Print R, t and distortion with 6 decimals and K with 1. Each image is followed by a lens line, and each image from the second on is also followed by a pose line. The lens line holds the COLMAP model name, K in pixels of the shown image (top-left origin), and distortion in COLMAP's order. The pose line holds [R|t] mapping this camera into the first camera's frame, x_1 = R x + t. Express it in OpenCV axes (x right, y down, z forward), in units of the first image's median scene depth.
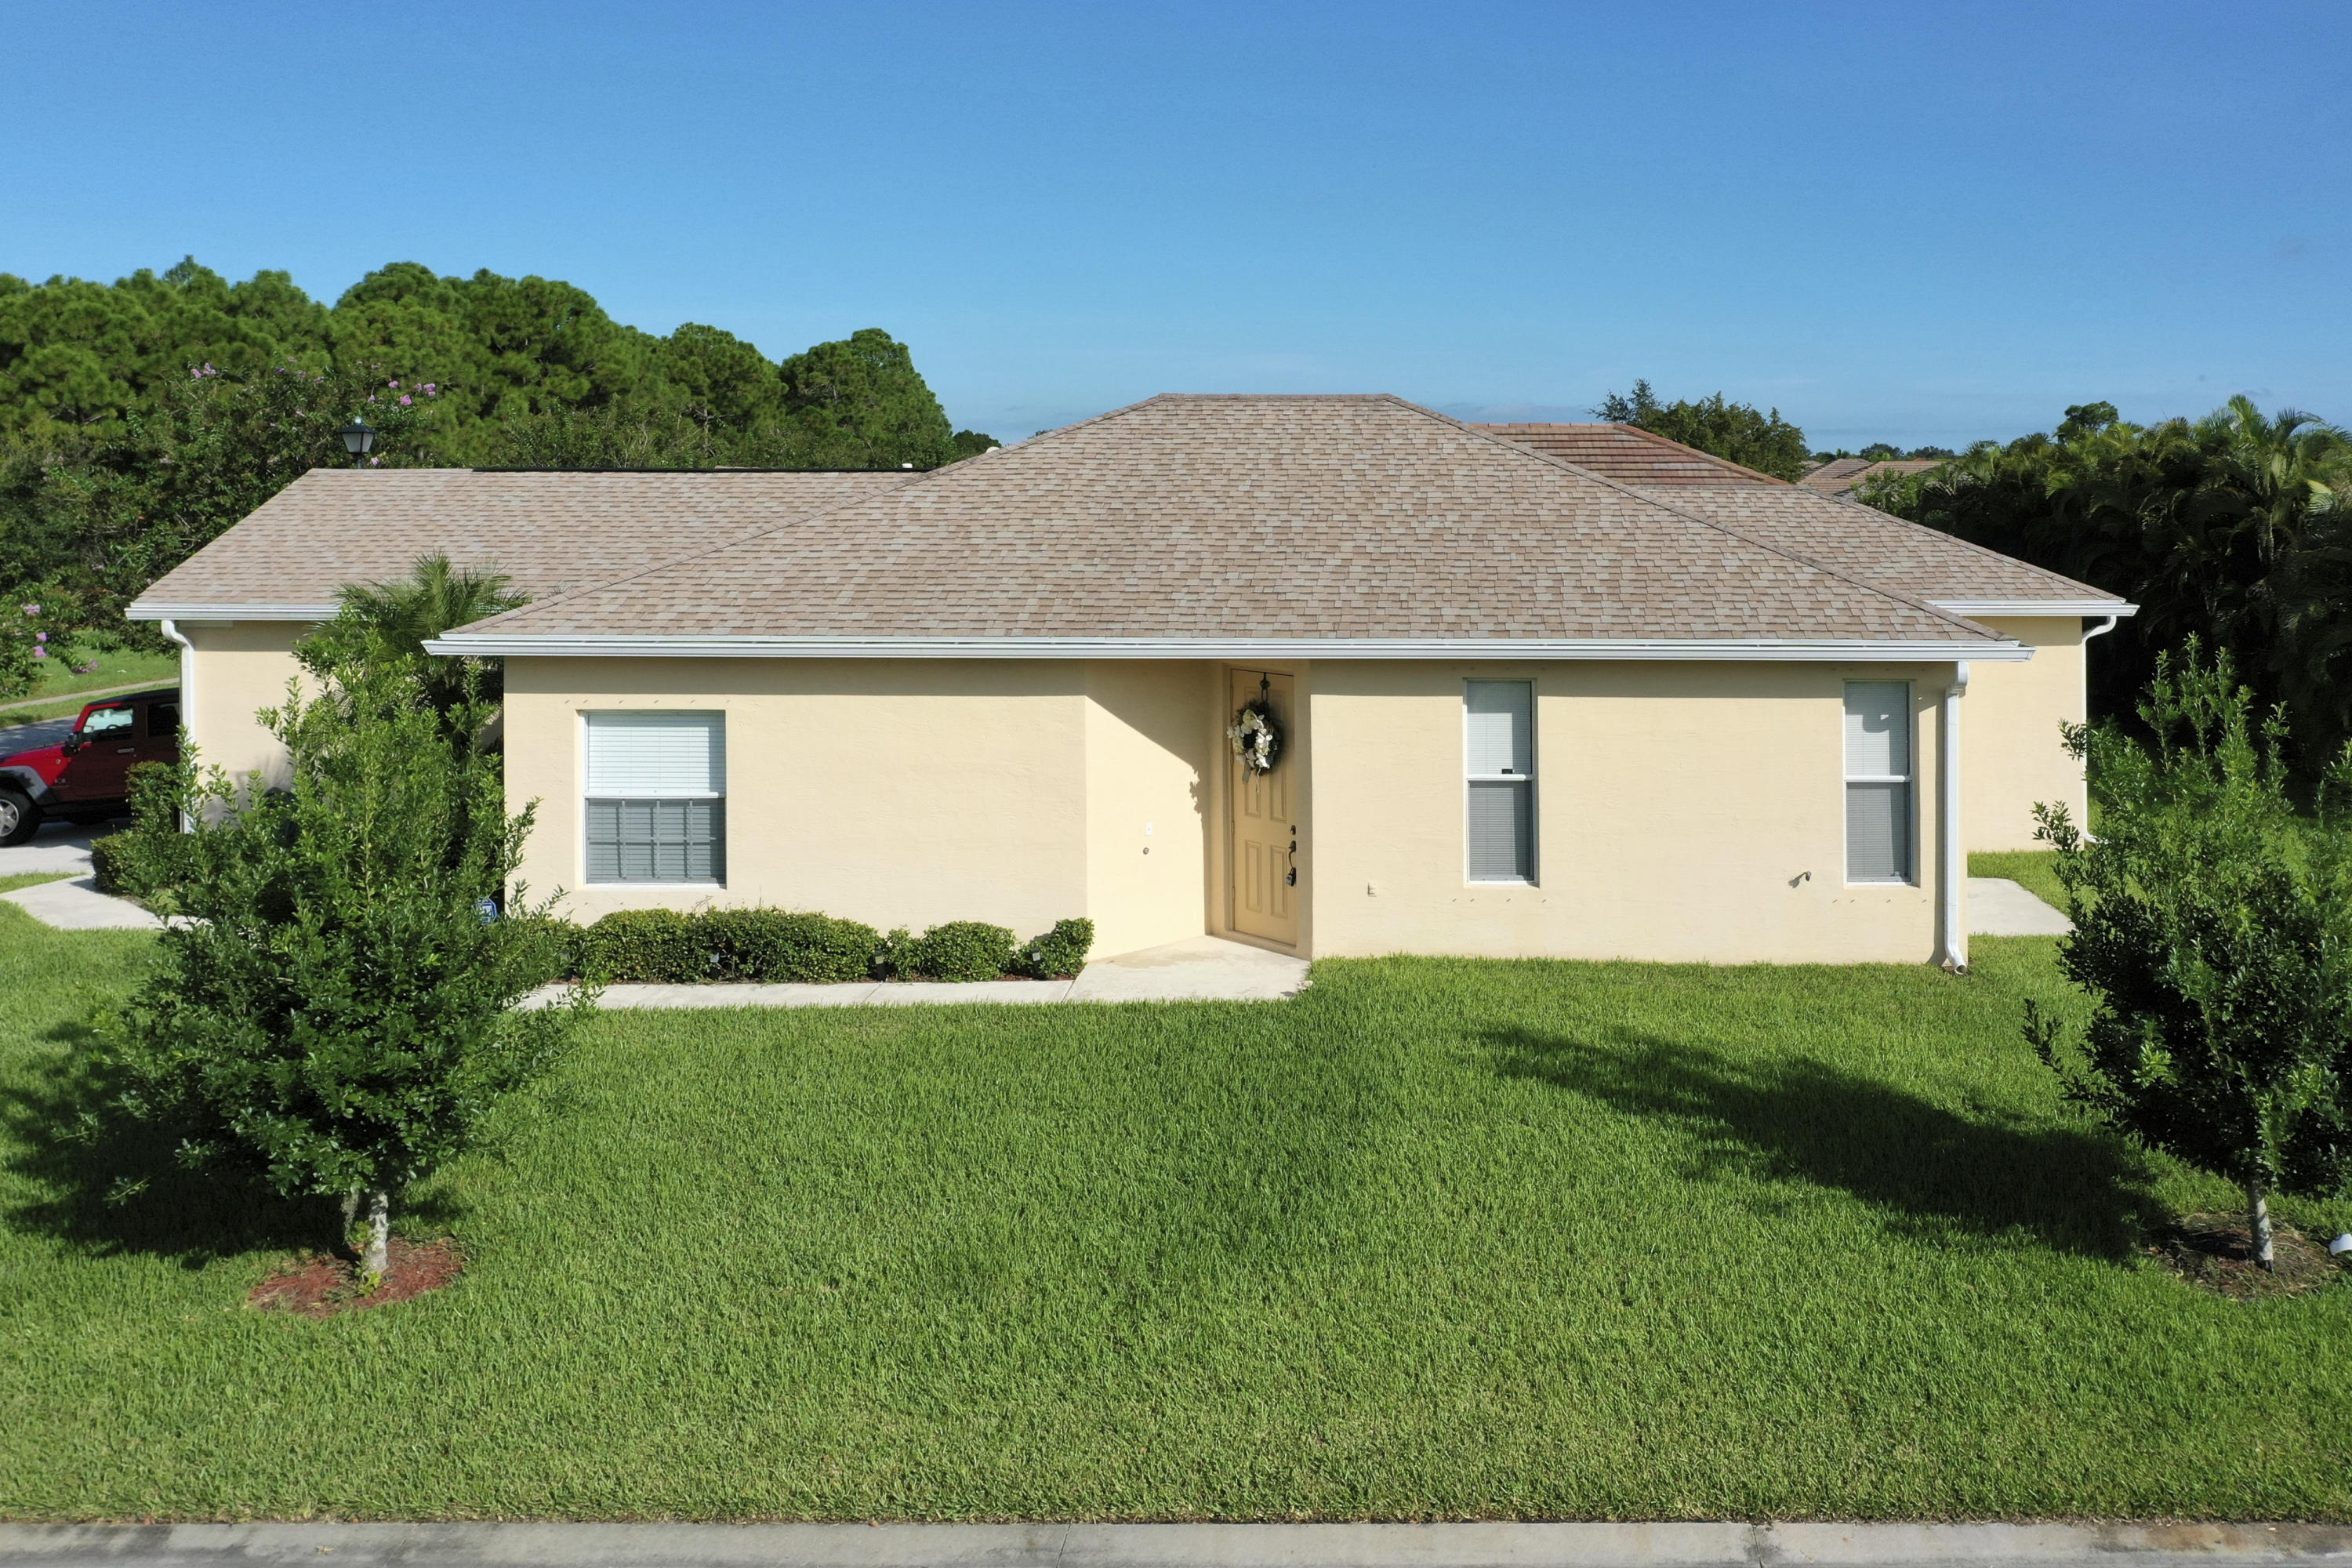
lens RADIAL K [[1837.9, 0, 1176.0], [0, 1837.9, 784.0], [0, 0, 1]] dist [0.002983, -0.002021]
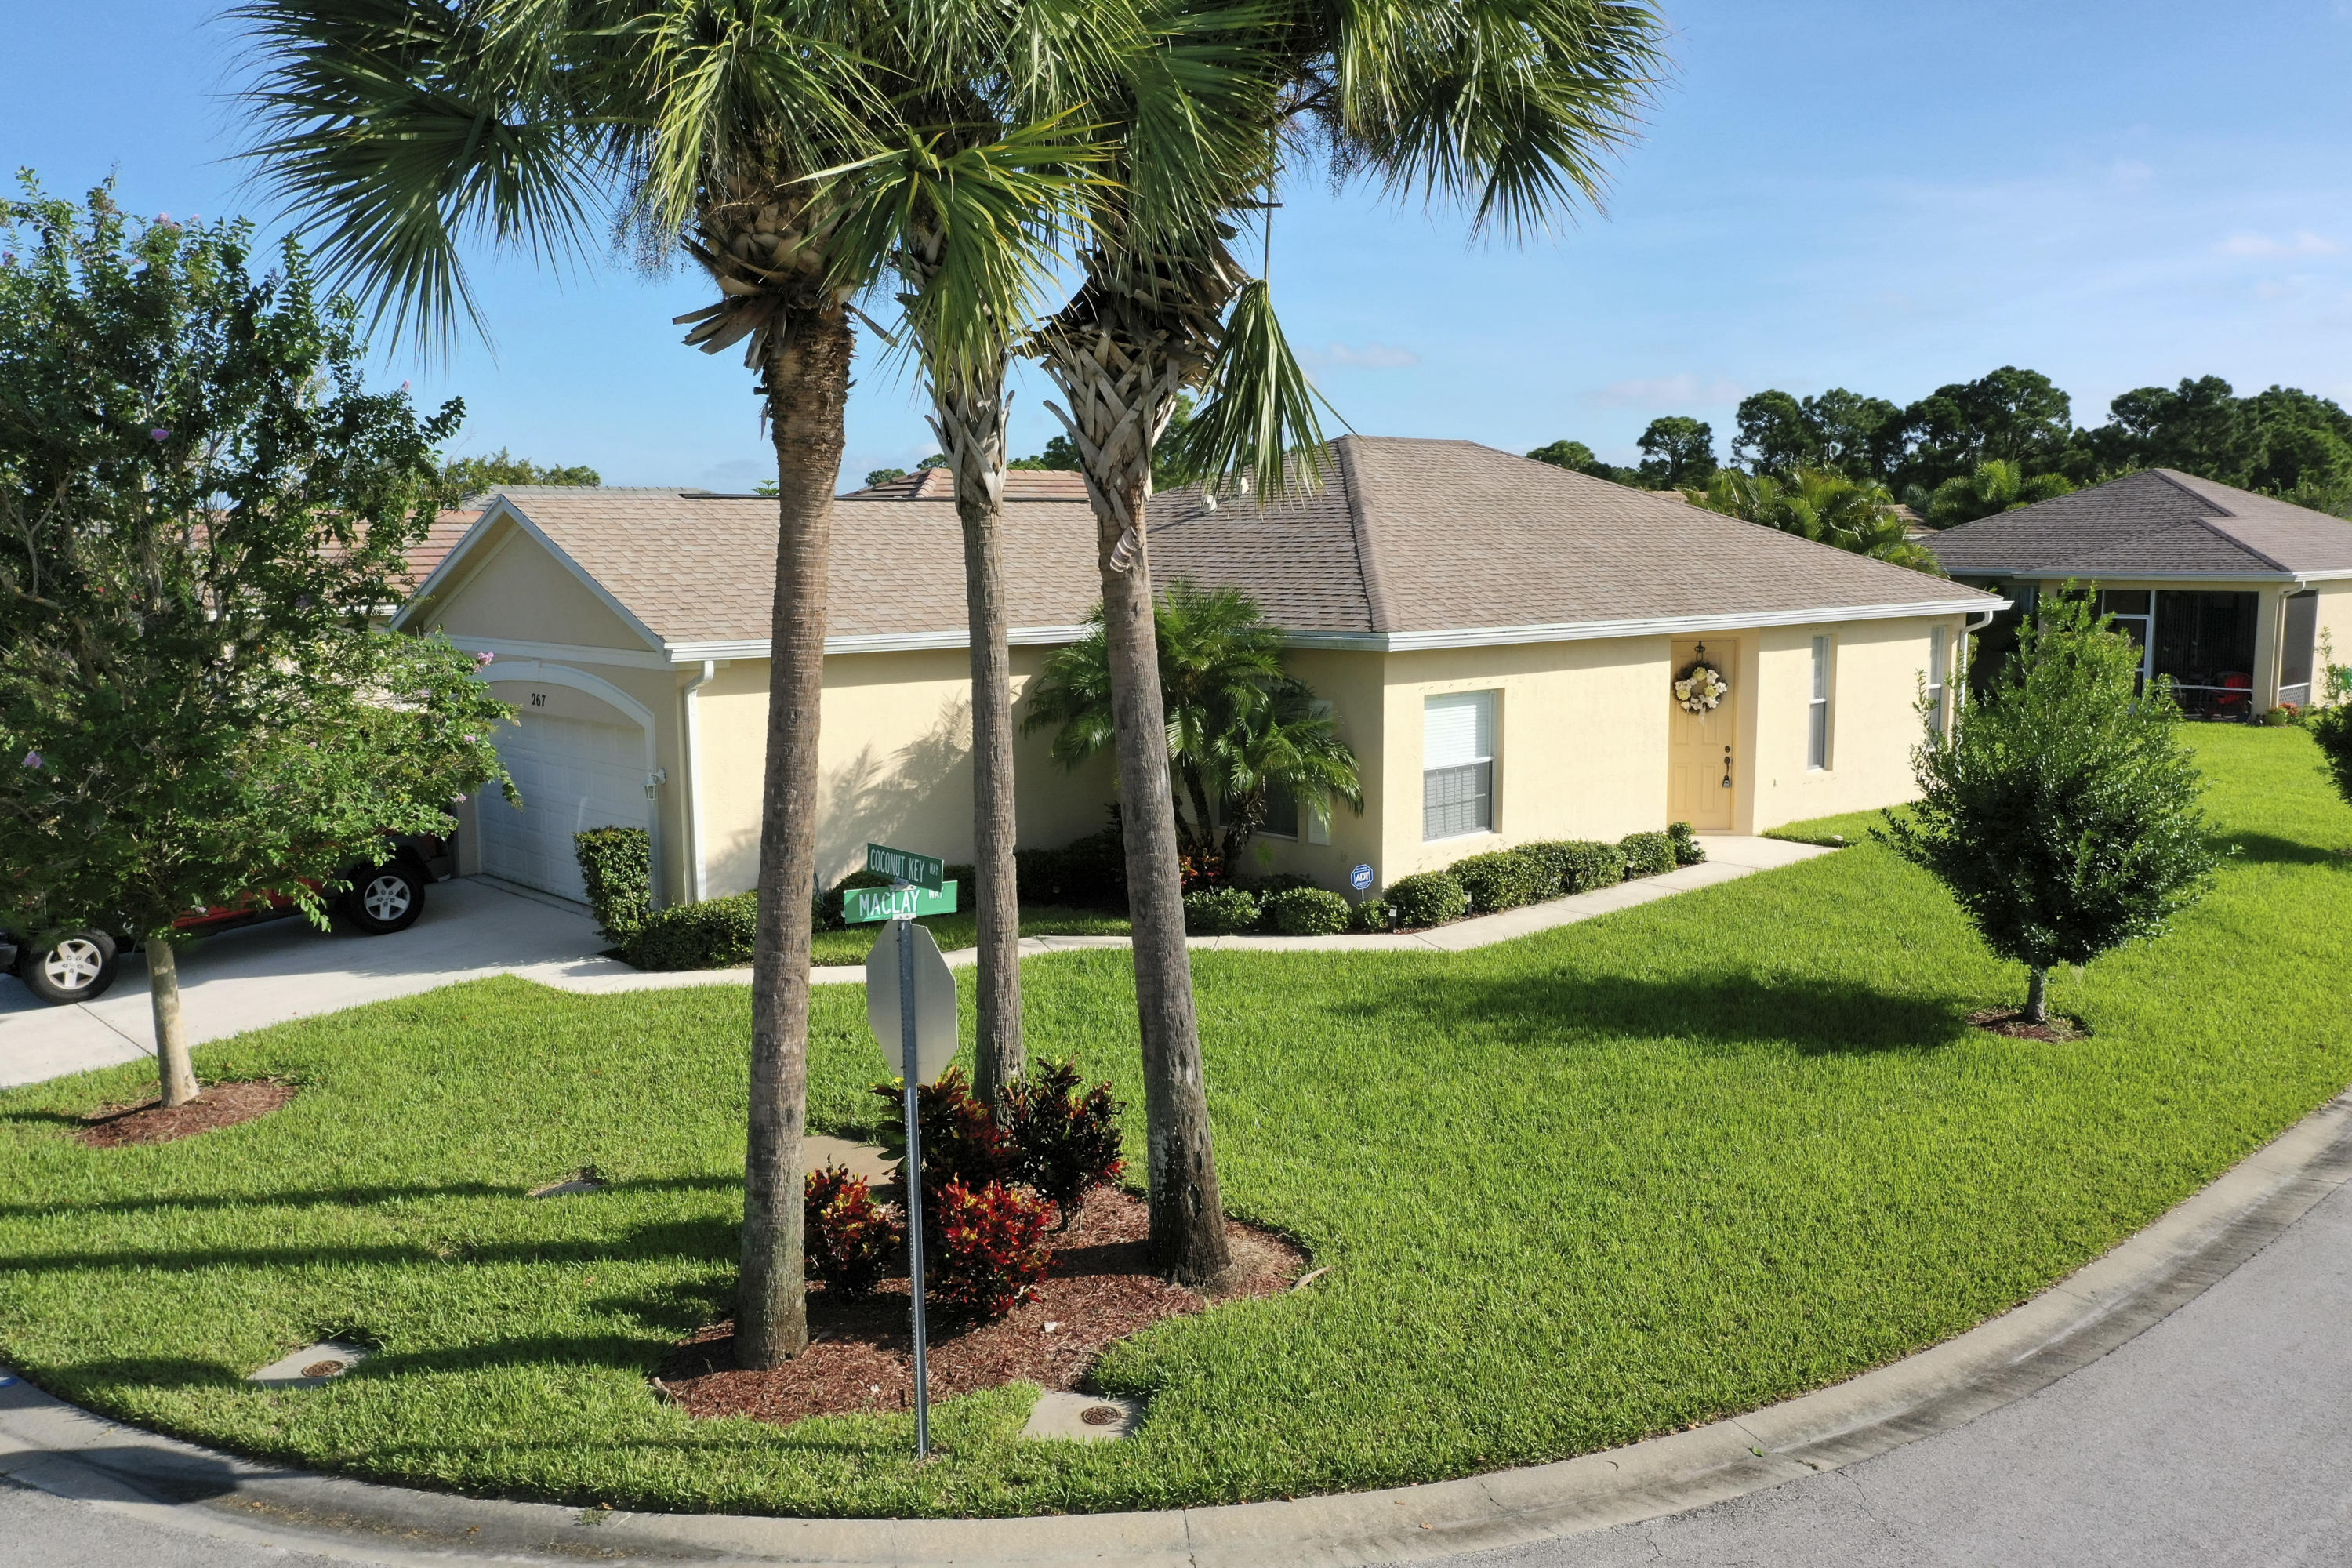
lens RADIAL K [[1837.9, 0, 1176.0], [0, 1837.9, 784.0], [0, 0, 1]] dist [0.002983, -0.002021]
pose [[0.727537, -0.098508, 0.678960, -1.260761], [0.153998, 0.987833, -0.021695, 0.016885], [-0.668562, 0.120342, 0.733855, 0.226776]]
